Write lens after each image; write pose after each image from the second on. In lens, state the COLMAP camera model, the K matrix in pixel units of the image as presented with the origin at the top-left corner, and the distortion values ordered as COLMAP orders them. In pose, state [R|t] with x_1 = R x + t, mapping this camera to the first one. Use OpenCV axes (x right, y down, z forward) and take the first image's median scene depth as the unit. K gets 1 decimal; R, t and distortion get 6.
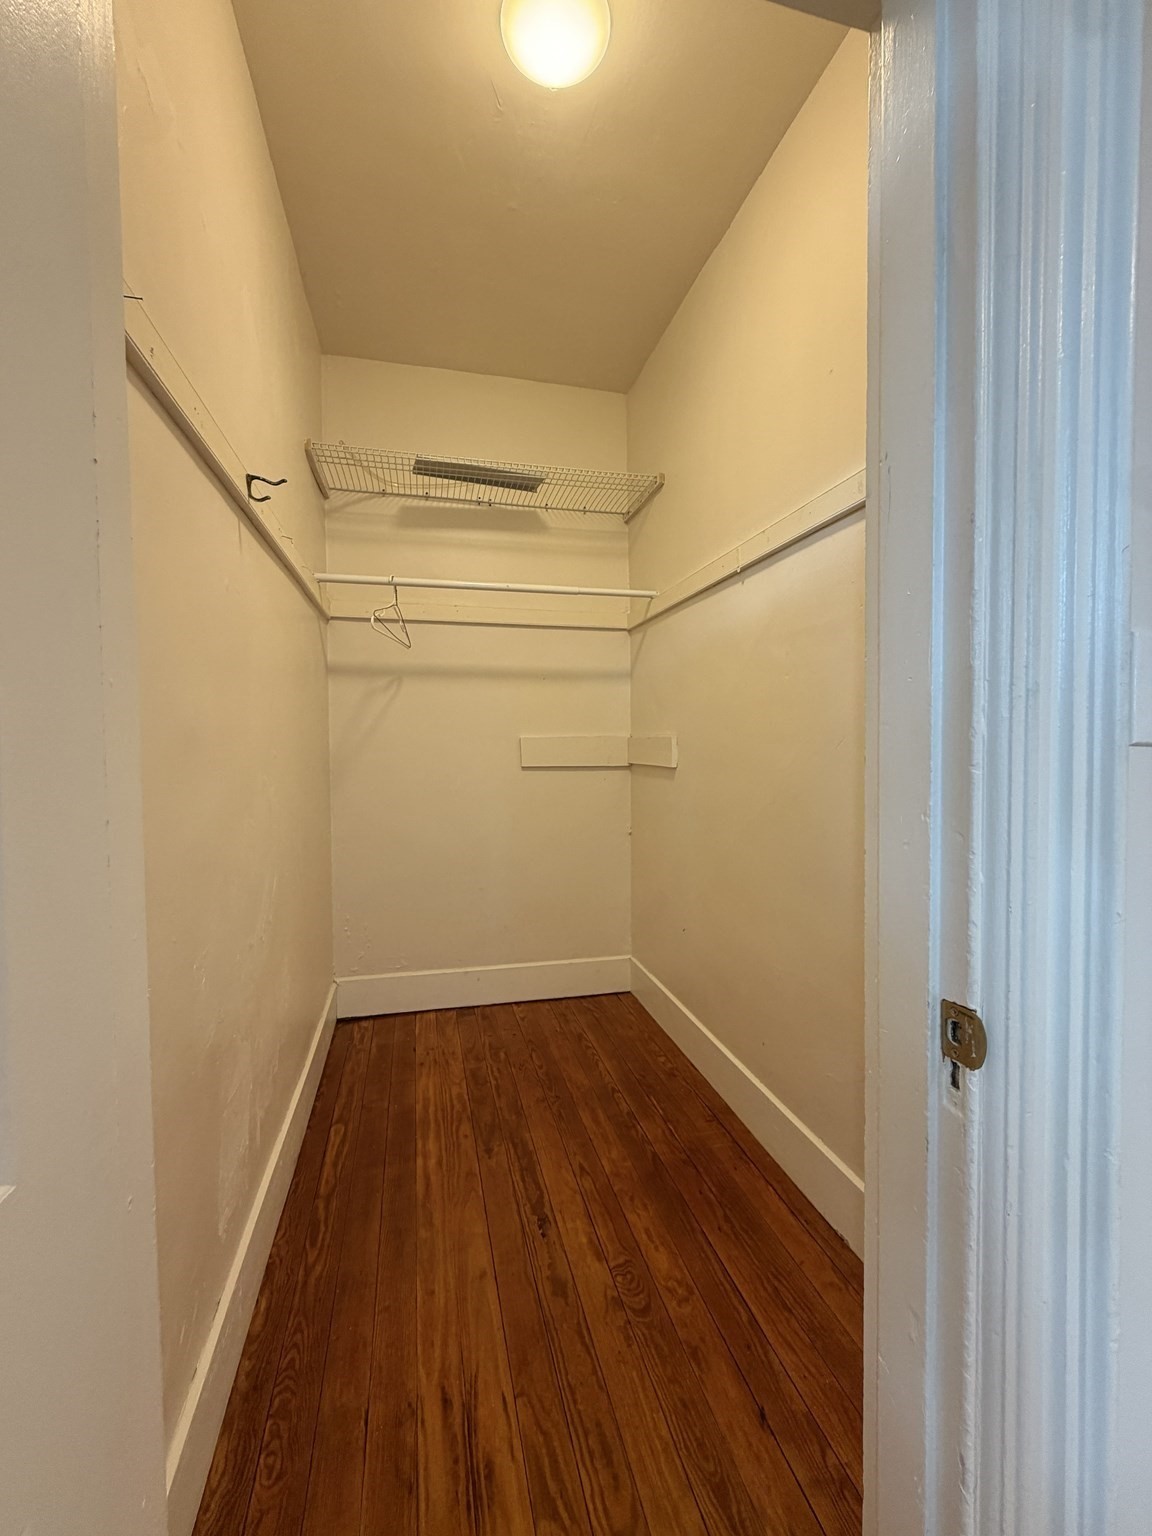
lens RADIAL K [[612.4, 0, 574.7], [0, 612.4, 764.9], [0, 0, 1]] dist [-0.002125, 0.000134]
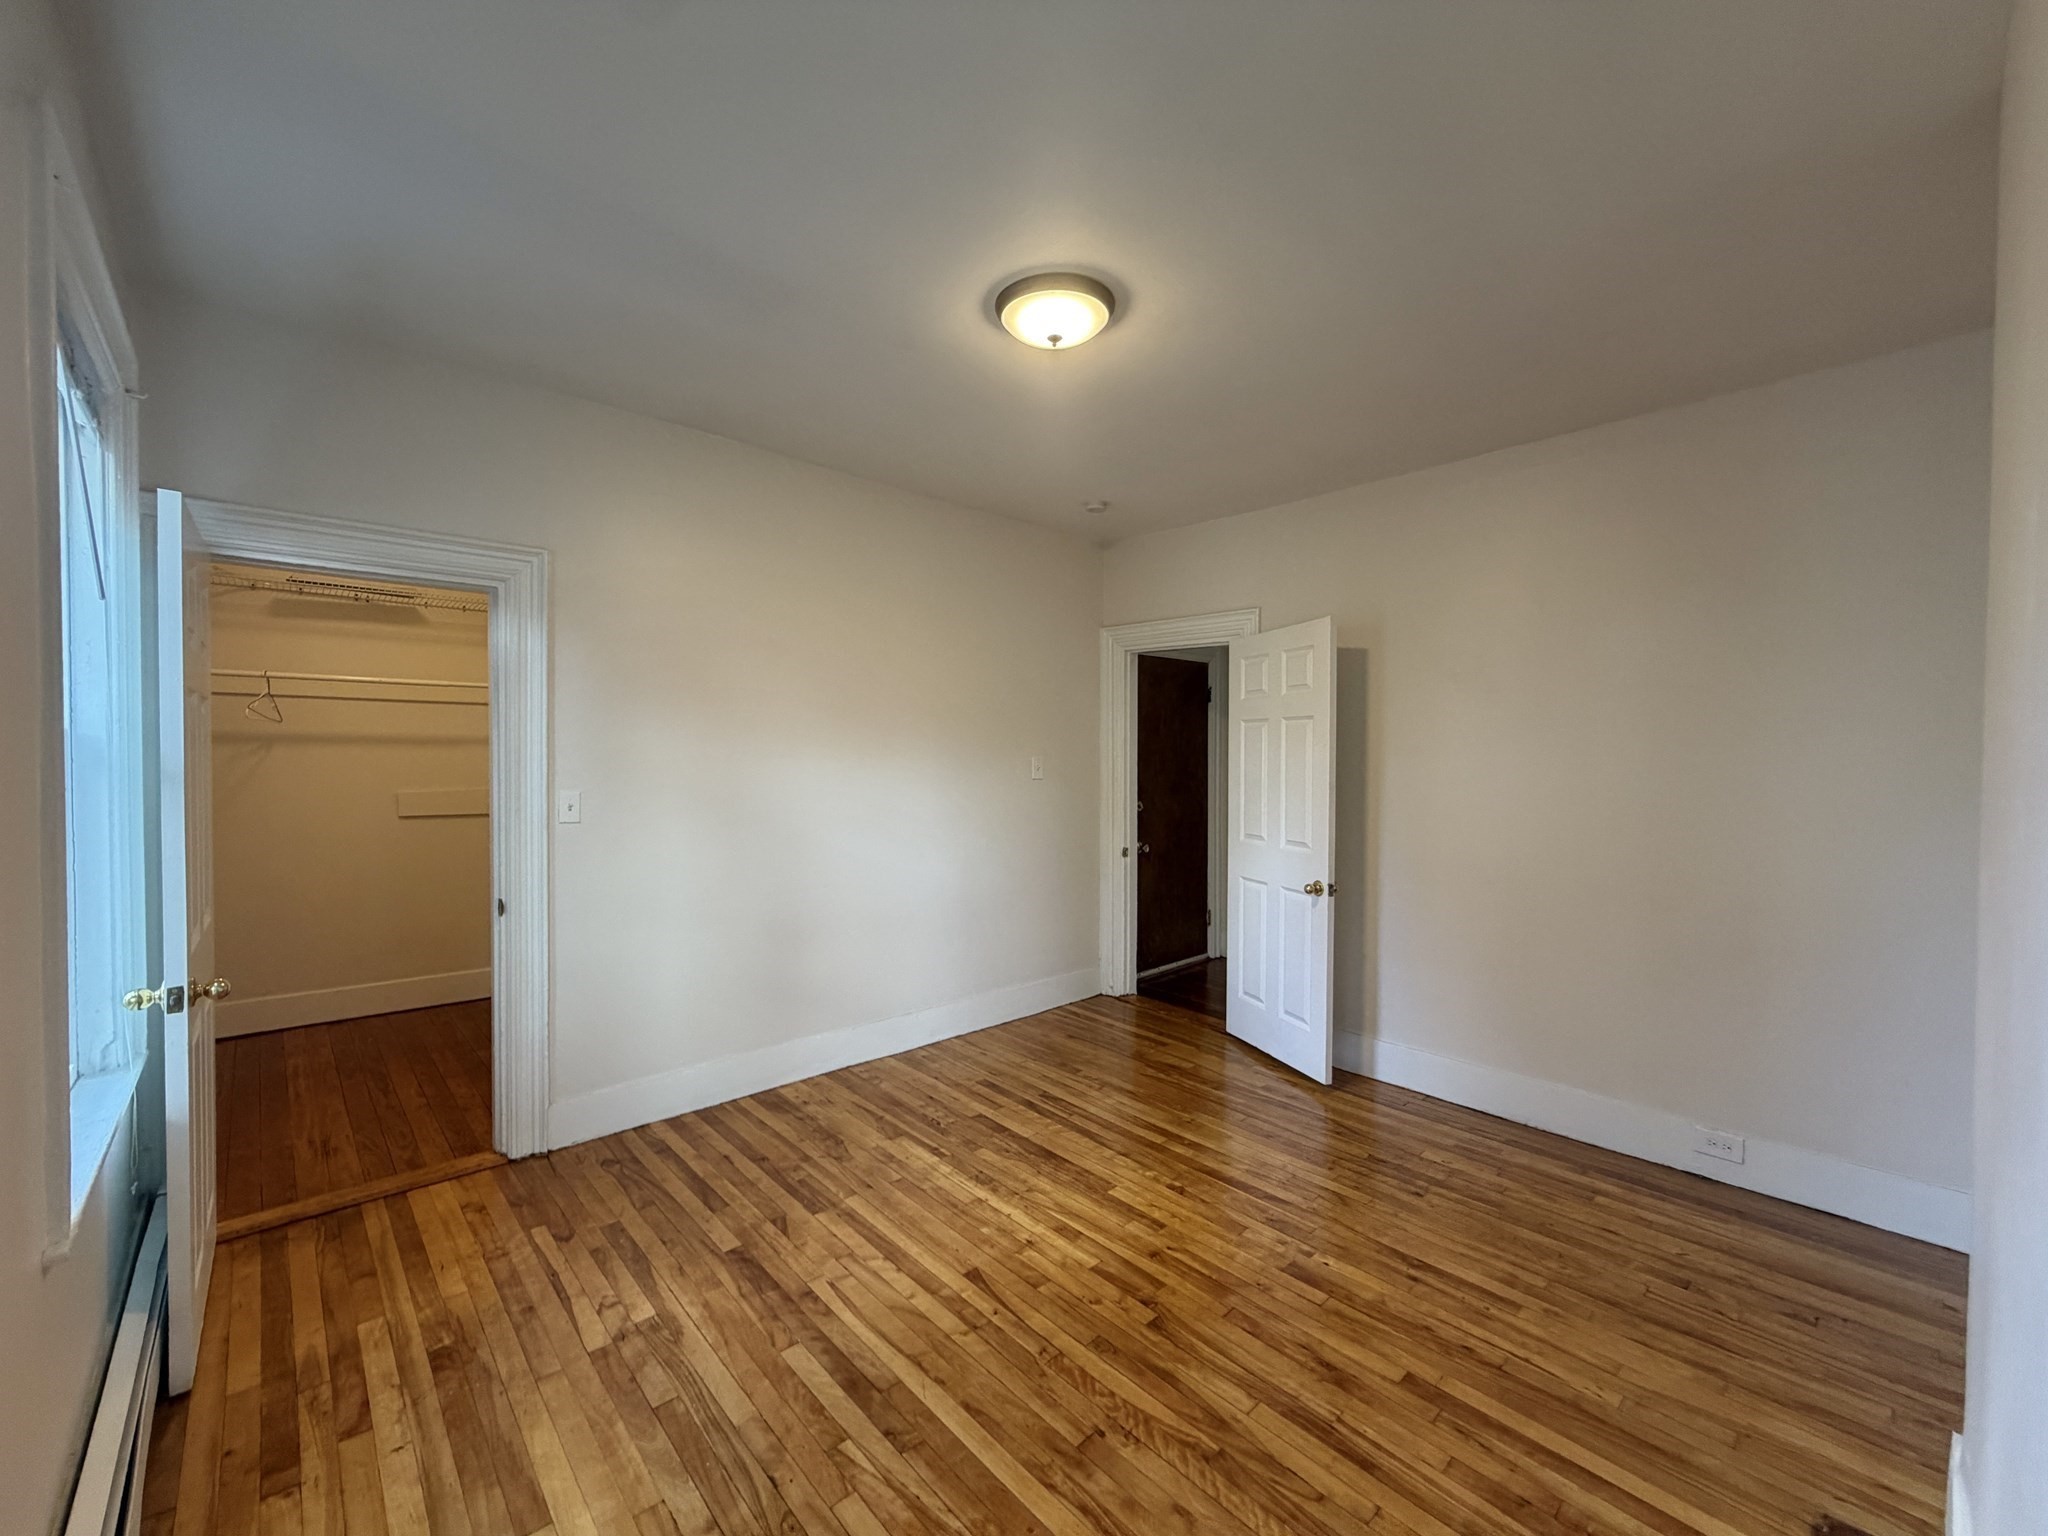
lens RADIAL K [[816.5, 0, 1021.9], [0, 816.5, 767.6], [0, 0, 1]] dist [-0.002125, 0.000134]
pose [[0.879207, 0.004679, 0.476418, 0.297516], [0.005831, 0.999771, -0.020580, -0.070758], [-0.476405, 0.020872, 0.878978, -1.318647]]
